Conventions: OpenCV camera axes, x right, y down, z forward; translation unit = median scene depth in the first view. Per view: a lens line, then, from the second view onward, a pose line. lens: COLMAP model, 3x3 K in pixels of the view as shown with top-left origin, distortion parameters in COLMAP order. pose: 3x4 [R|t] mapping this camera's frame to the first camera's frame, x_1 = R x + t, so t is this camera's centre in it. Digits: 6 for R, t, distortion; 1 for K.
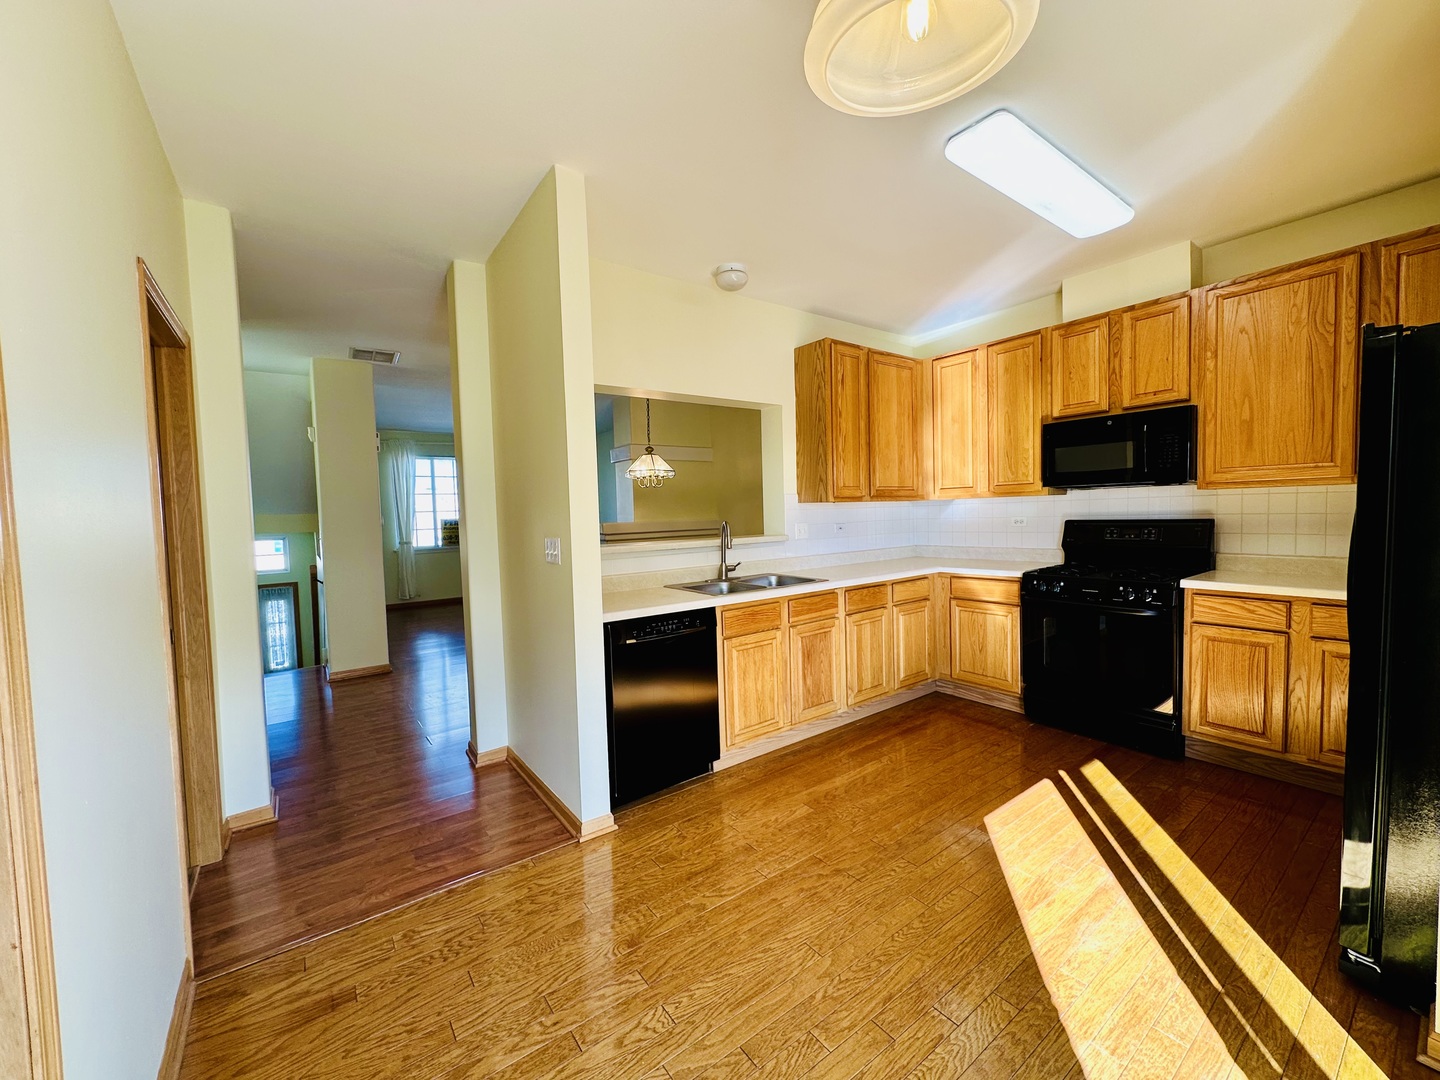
lens RADIAL K [[573.8, 0, 720.0], [0, 573.8, 540.0], [0, 0, 1]] dist [-0.002613, 0.000060]
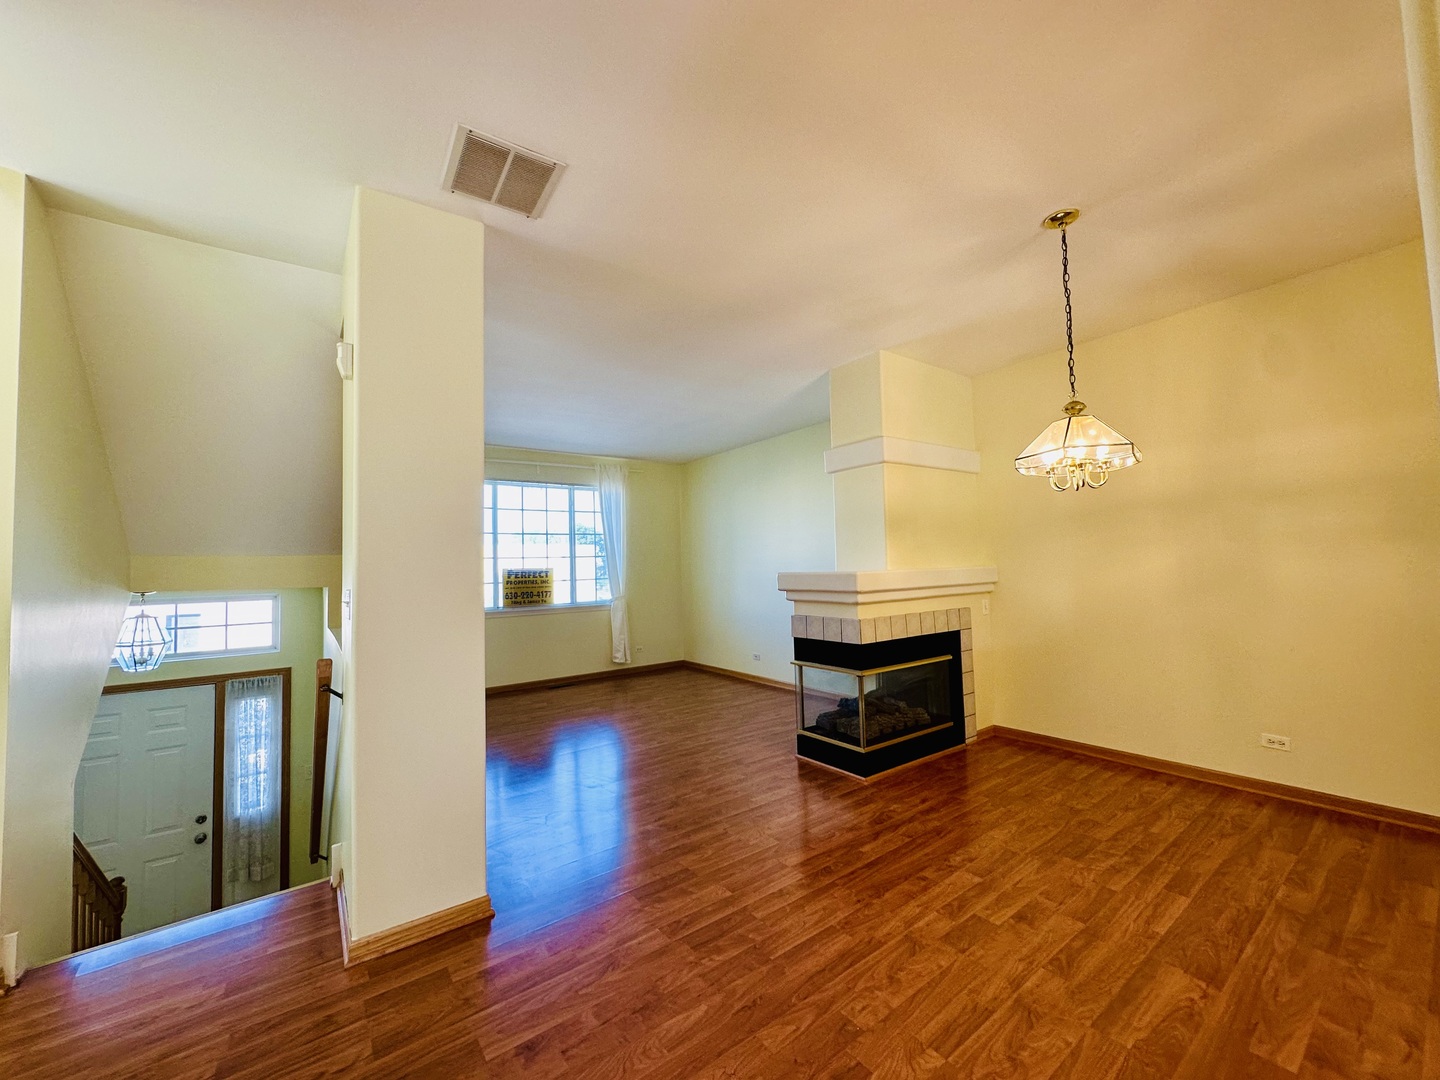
lens RADIAL K [[573.8, 0, 720.0], [0, 573.8, 540.0], [0, 0, 1]] dist [-0.002613, 0.000060]
pose [[1.000000, -0.000283, -0.000945, -0.624963], [0.000191, 0.995423, -0.095564, -0.012856], [0.000968, 0.095563, 0.995423, 0.850900]]
